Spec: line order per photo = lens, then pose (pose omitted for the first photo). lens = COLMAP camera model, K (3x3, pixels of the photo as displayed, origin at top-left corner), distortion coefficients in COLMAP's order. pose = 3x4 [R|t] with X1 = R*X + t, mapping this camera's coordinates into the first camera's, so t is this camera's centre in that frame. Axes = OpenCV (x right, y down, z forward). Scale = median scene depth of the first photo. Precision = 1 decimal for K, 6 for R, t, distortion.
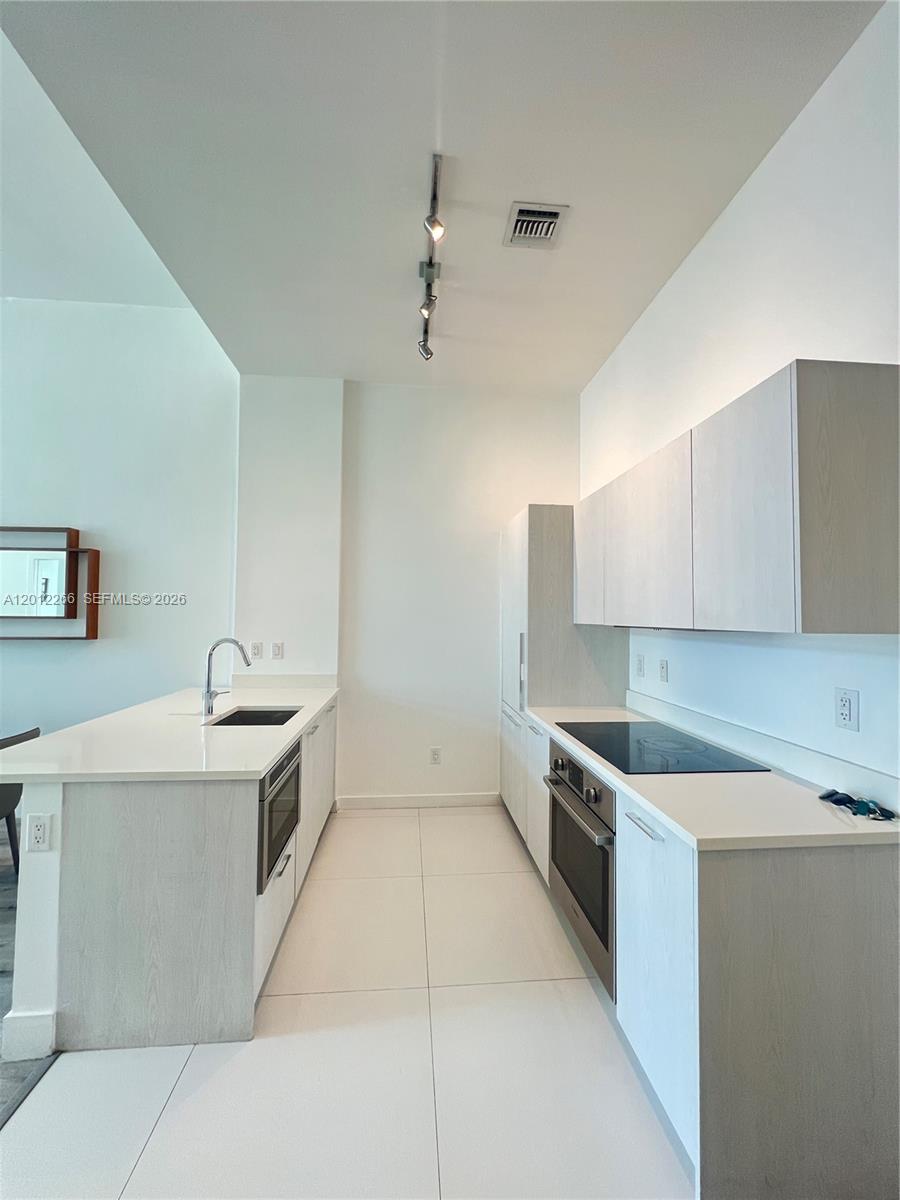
lens RADIAL K [[477.2, 0, 448.1], [0, 477.2, 602.8], [0, 0, 1]] dist [-0.002739, -0.000097]
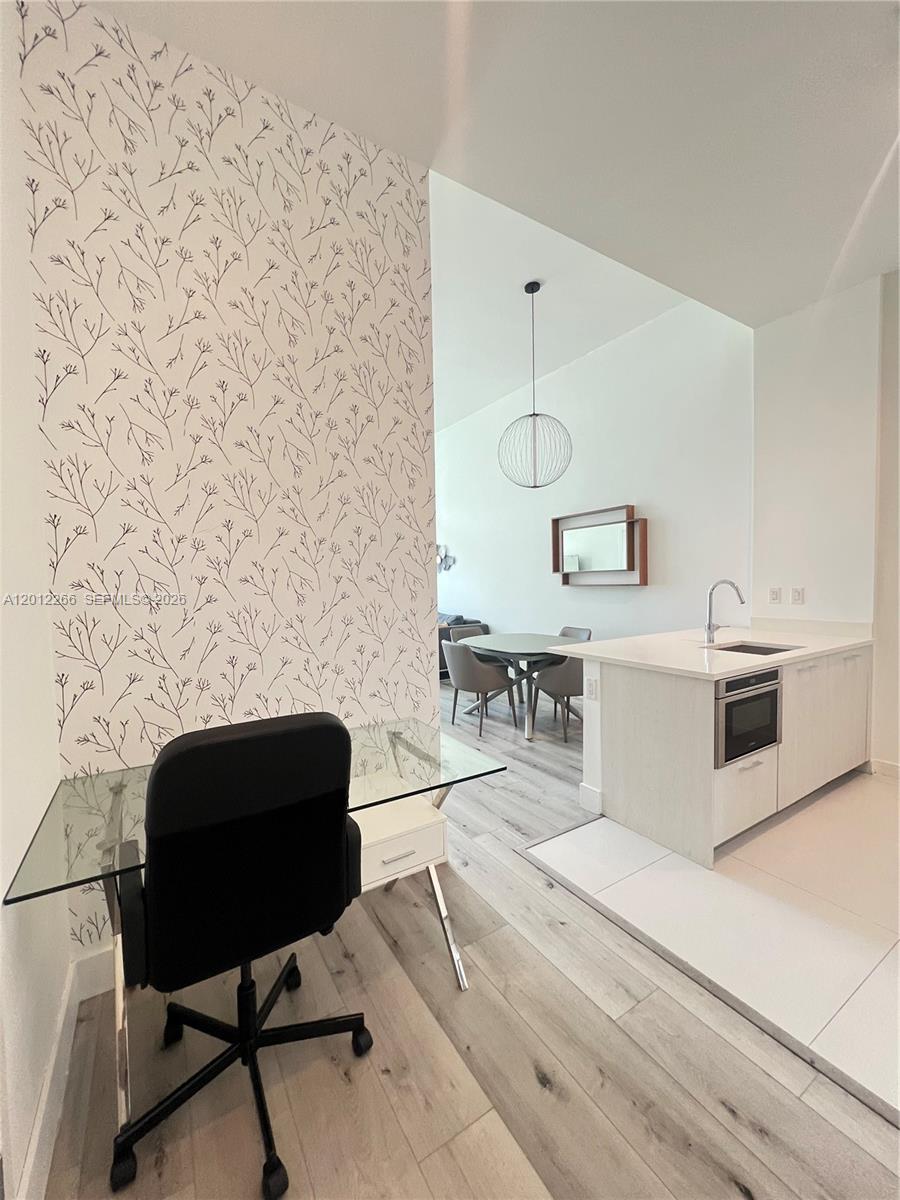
lens RADIAL K [[482.5, 0, 449.6], [0, 482.5, 602.2], [0, 0, 1]] dist [-0.002578, 0.000072]
pose [[0.455324, 0.021030, -0.890078, 0.221259], [0.053242, 0.997289, 0.050799, 0.025006], [0.888733, -0.070519, 0.452969, -0.110918]]
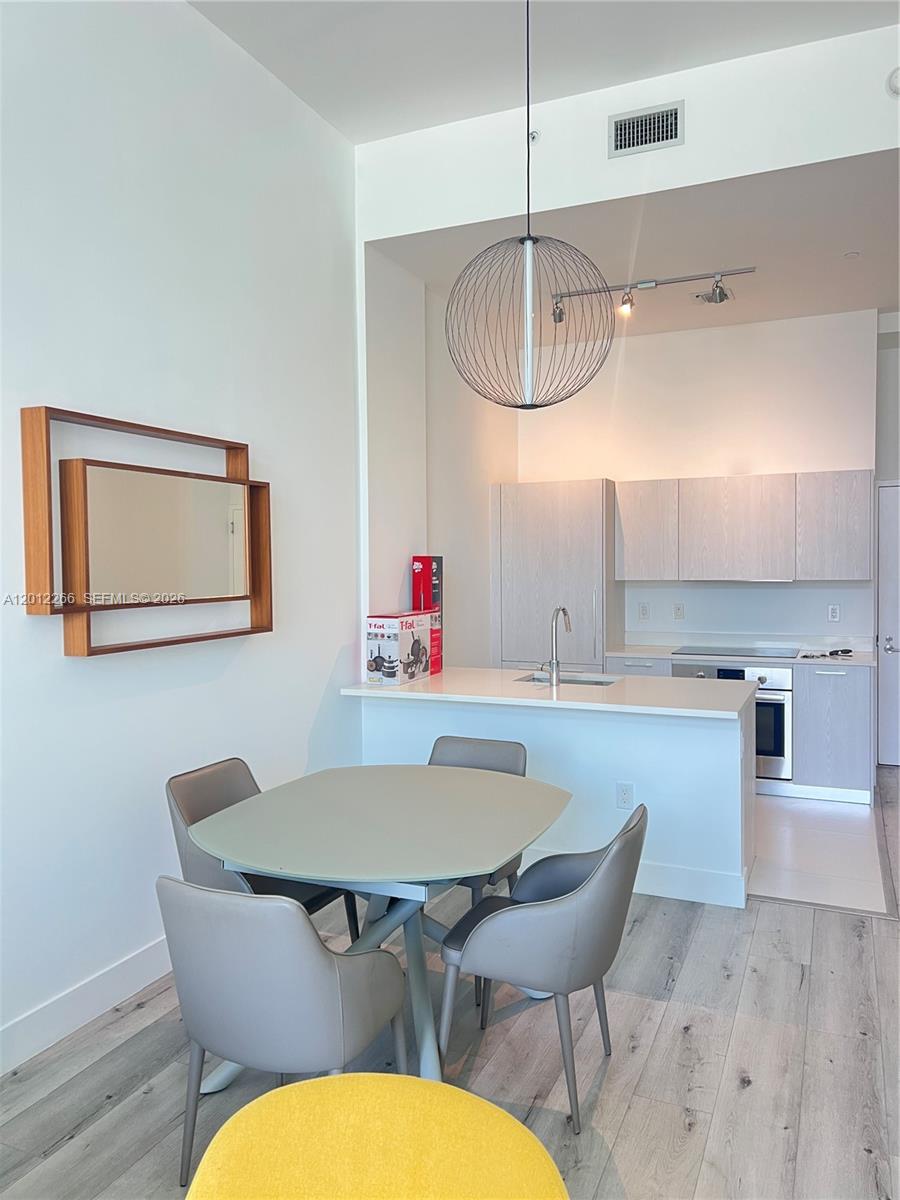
lens RADIAL K [[900.6, 0, 450.0], [0, 900.6, 600.0], [0, 0, 1]] dist [0.091982, -0.113095]
pose [[0.474047, -0.051367, 0.879000, -1.688416], [-0.011705, 0.997841, 0.064624, -0.041245], [-0.880422, -0.040924, 0.472423, 0.249677]]
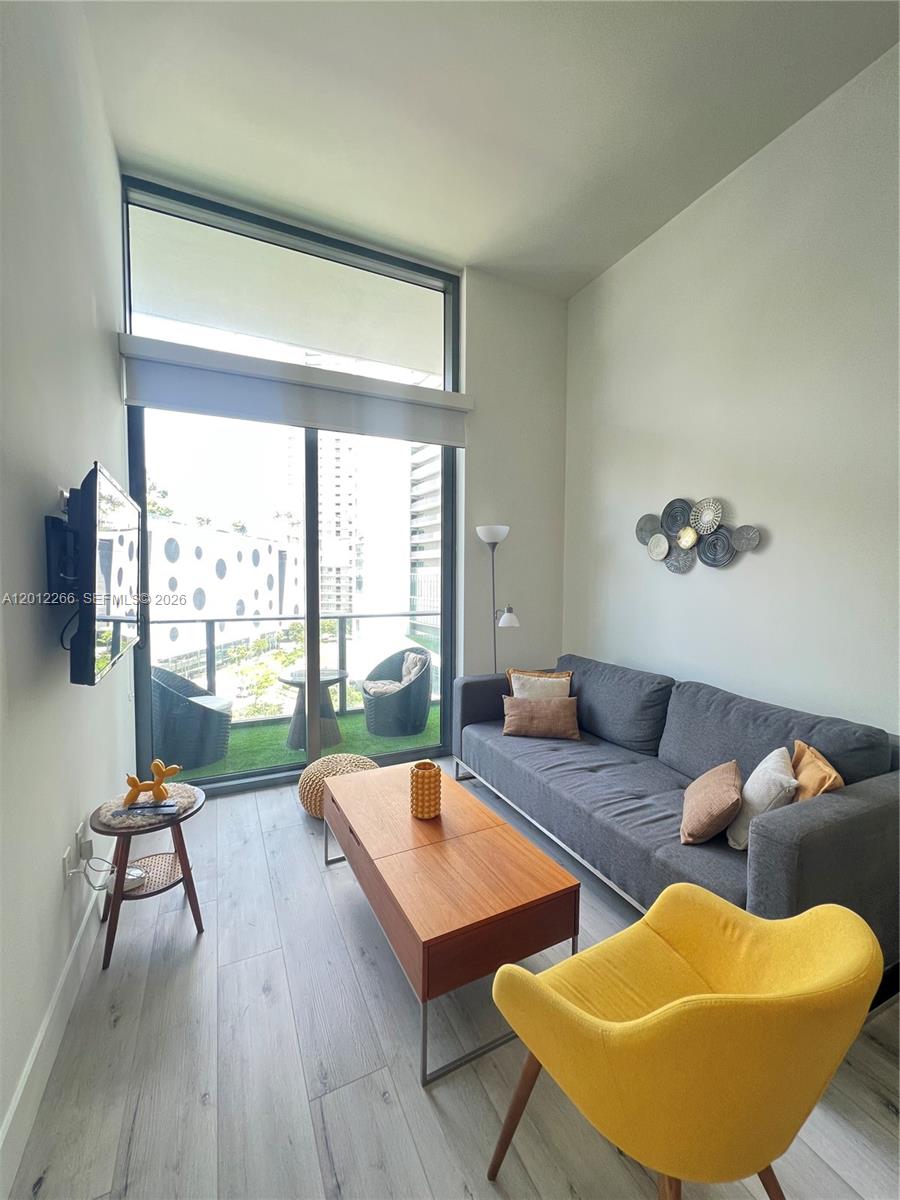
lens RADIAL K [[482.5, 0, 449.6], [0, 482.5, 602.2], [0, 0, 1]] dist [-0.002578, 0.000072]
pose [[0.354370, 0.037307, -0.934361, -1.213045], [0.023953, 0.998514, 0.048954, -0.001354], [0.934799, -0.039729, 0.352949, 0.192302]]
